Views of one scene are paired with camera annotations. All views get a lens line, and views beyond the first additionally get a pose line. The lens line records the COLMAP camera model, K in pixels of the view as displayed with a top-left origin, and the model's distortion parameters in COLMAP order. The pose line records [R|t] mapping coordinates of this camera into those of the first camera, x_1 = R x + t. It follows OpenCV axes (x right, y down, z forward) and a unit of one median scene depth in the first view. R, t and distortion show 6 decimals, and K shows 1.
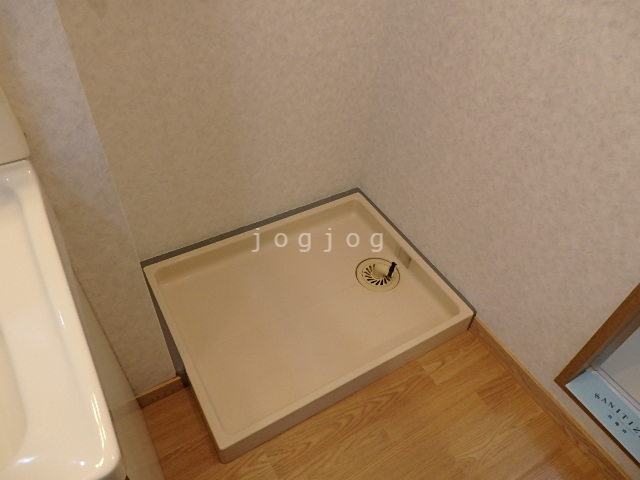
lens RADIAL K [[472.5, 0, 321.3], [0, 472.5, 246.8], [0, 0, 1]] dist [0.029389, 0.003315]
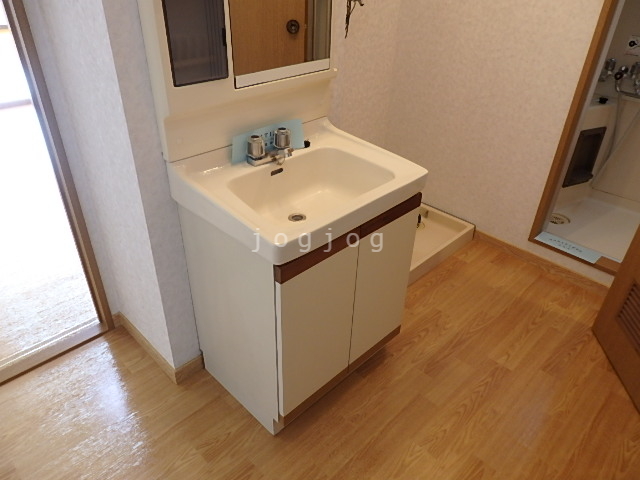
lens RADIAL K [[472.5, 0, 329.0], [0, 472.5, 246.6], [0, 0, 1]] dist [0.029389, 0.003315]
pose [[0.964781, -0.168705, 0.201832, -0.633610], [0.208394, 0.958397, -0.195057, 0.499256], [-0.160528, 0.230248, 0.959800, -0.643372]]
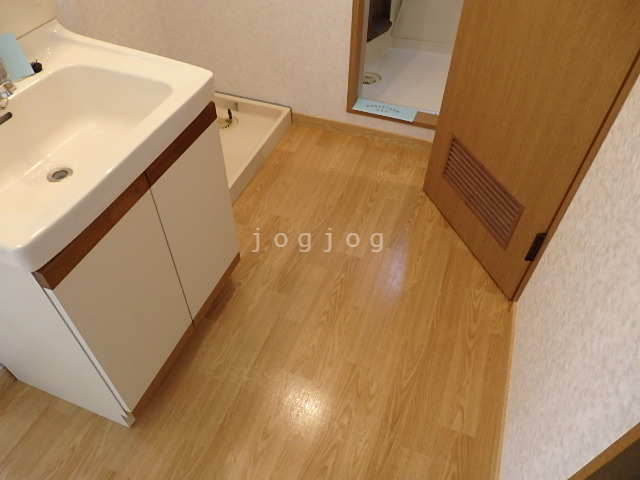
lens RADIAL K [[472.5, 0, 310.3], [0, 472.5, 230.4], [0, 0, 1]] dist [0.029389, 0.003315]
pose [[0.785026, -0.487130, 0.382674, -0.484513], [0.486282, 0.867292, 0.106463, 0.403886], [-0.383751, 0.102511, 0.917729, -0.488417]]
